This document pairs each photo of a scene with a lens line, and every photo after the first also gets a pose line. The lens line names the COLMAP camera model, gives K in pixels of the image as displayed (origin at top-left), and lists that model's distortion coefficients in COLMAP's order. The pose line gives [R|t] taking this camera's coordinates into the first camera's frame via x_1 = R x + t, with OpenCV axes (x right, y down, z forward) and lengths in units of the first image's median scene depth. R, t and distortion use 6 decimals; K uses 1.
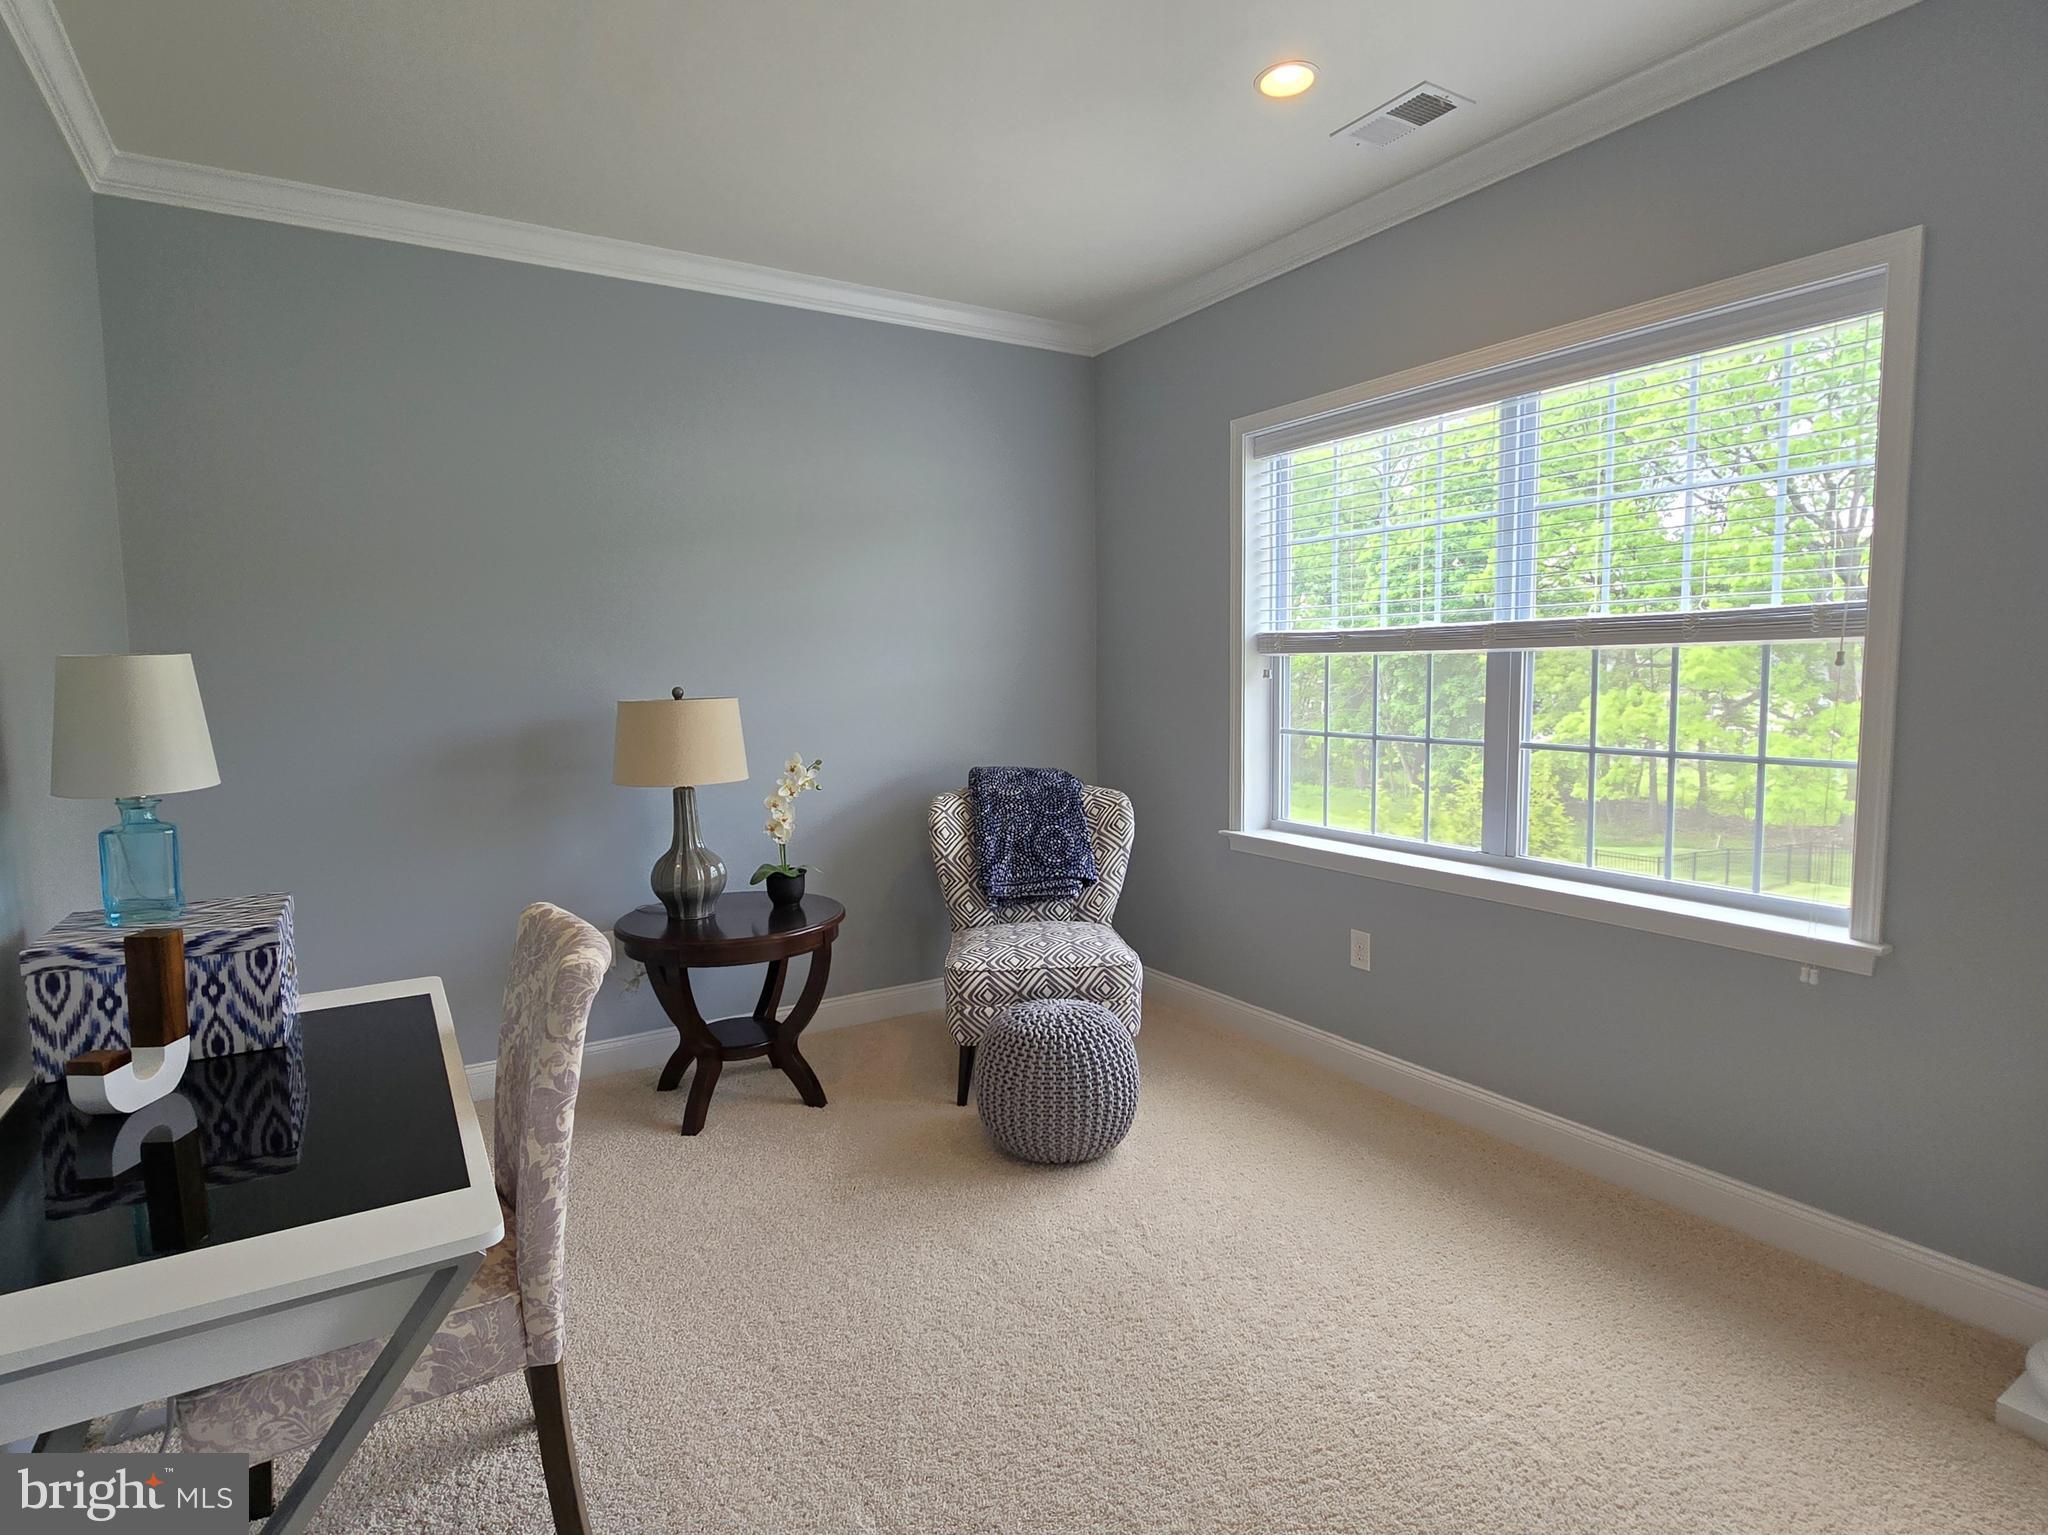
lens RADIAL K [[1097.3, 0, 1025.6], [0, 1097.3, 795.0], [0, 0, 1]] dist [0.009139, -0.000578]
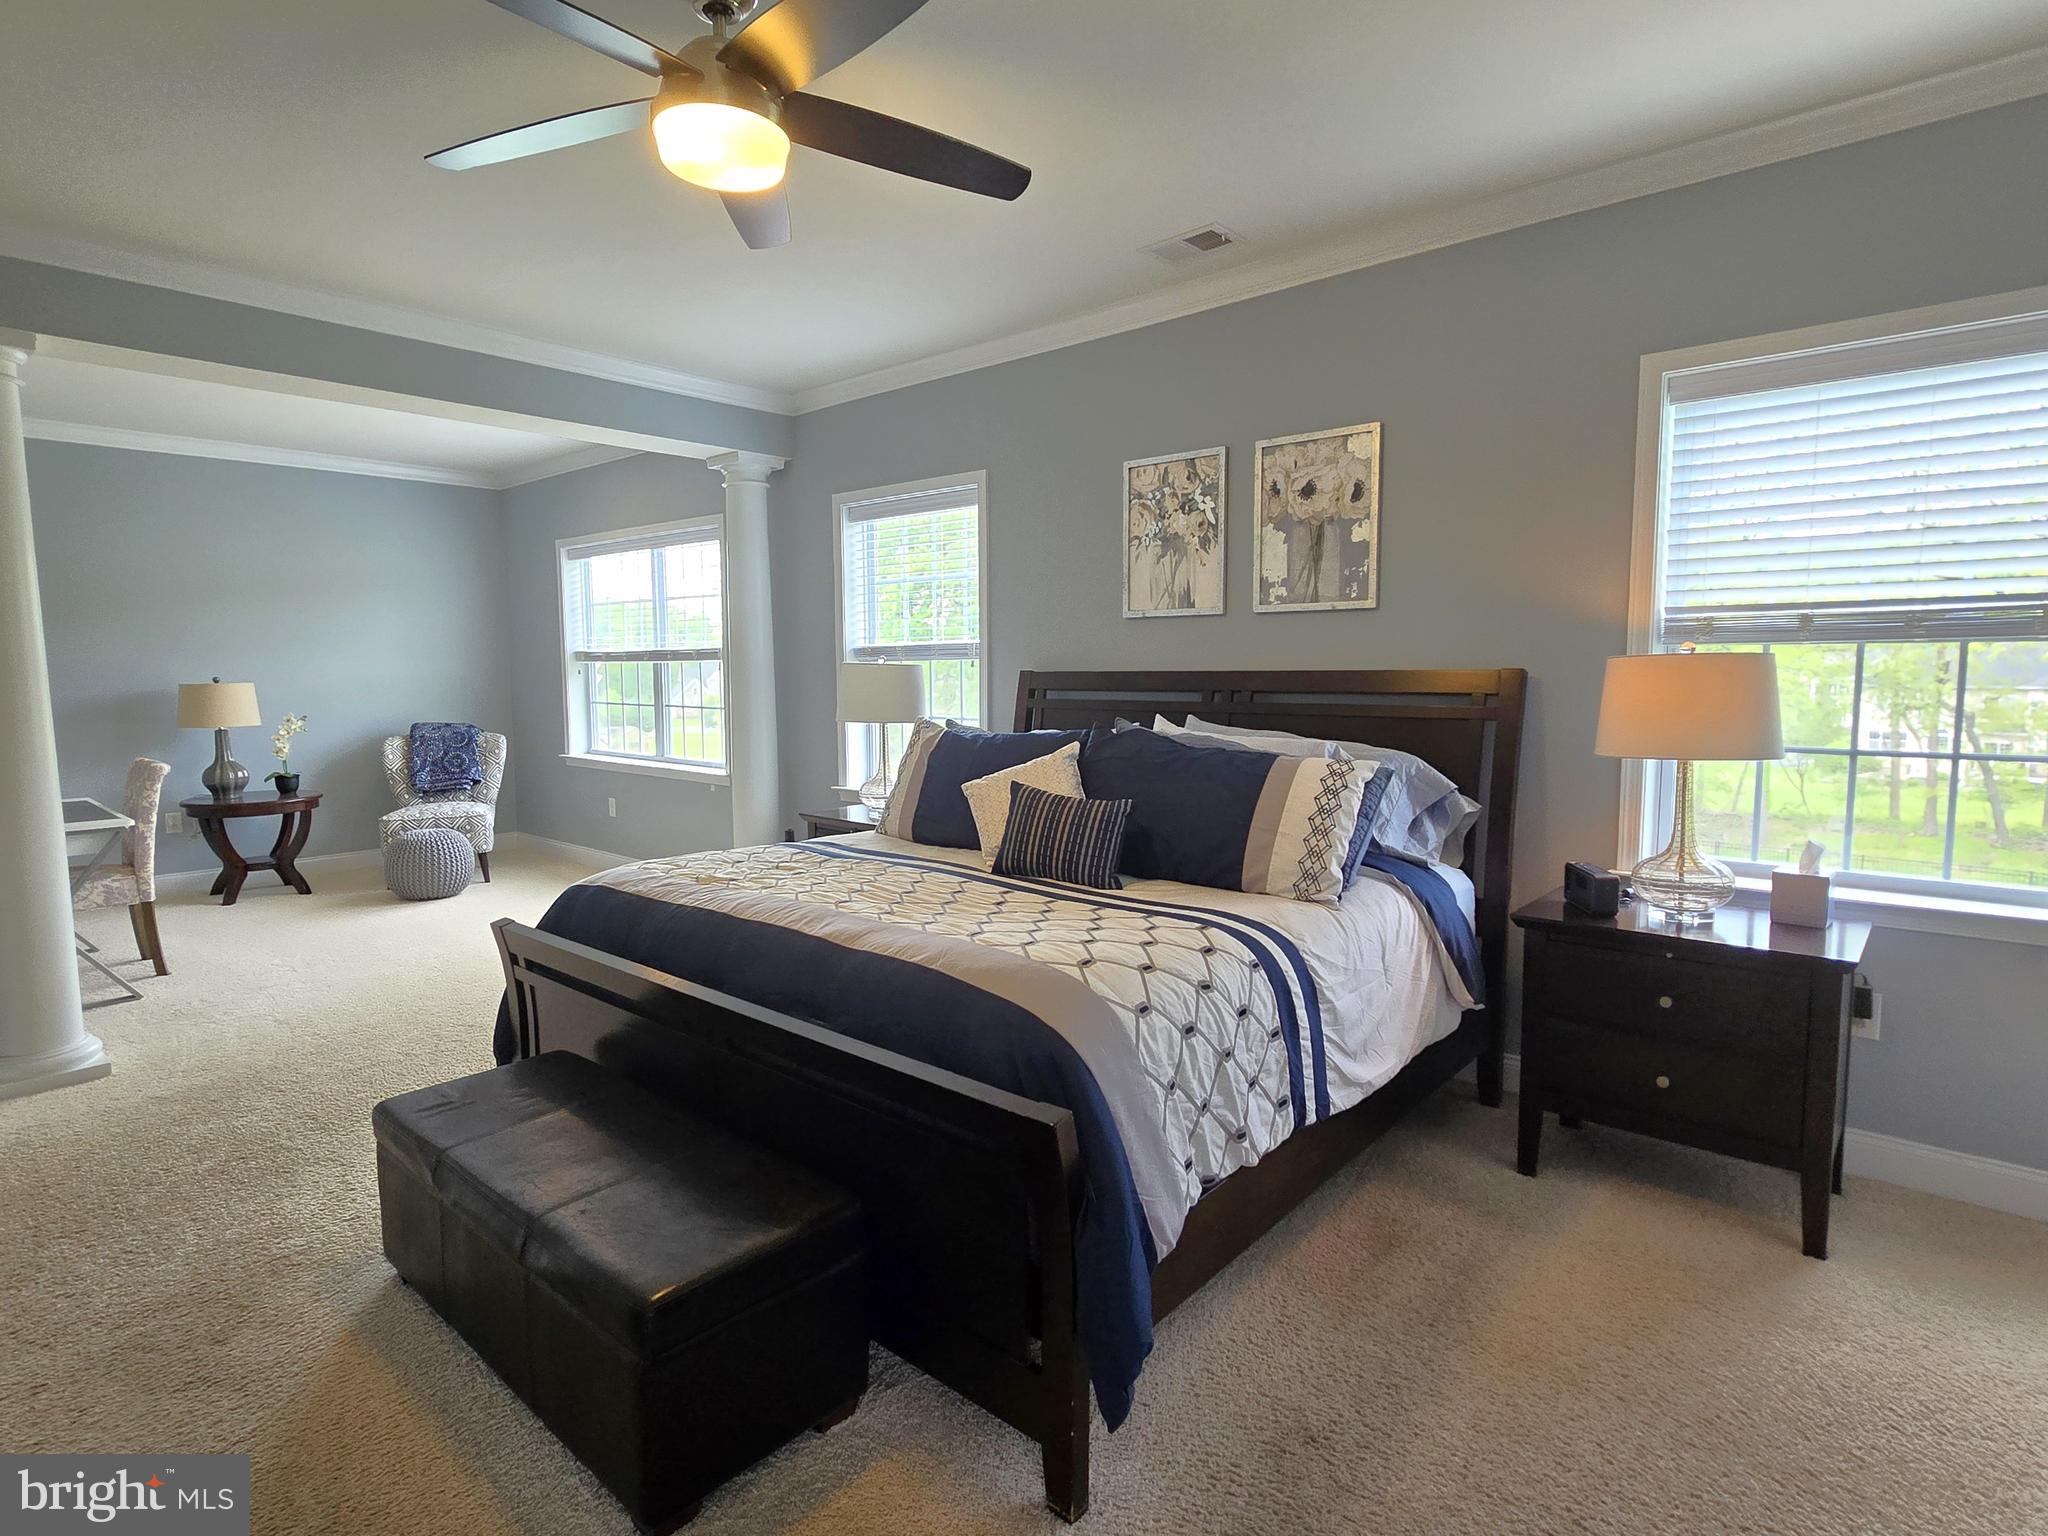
lens RADIAL K [[1097.3, 0, 1025.6], [0, 1097.3, 795.5], [0, 0, 1]] dist [0.009139, -0.000578]
pose [[0.959808, -0.023839, 0.279644, 0.477408], [0.023278, 0.999715, 0.005330, 0.126632], [-0.279691, 0.001394, 0.960089, -1.189846]]
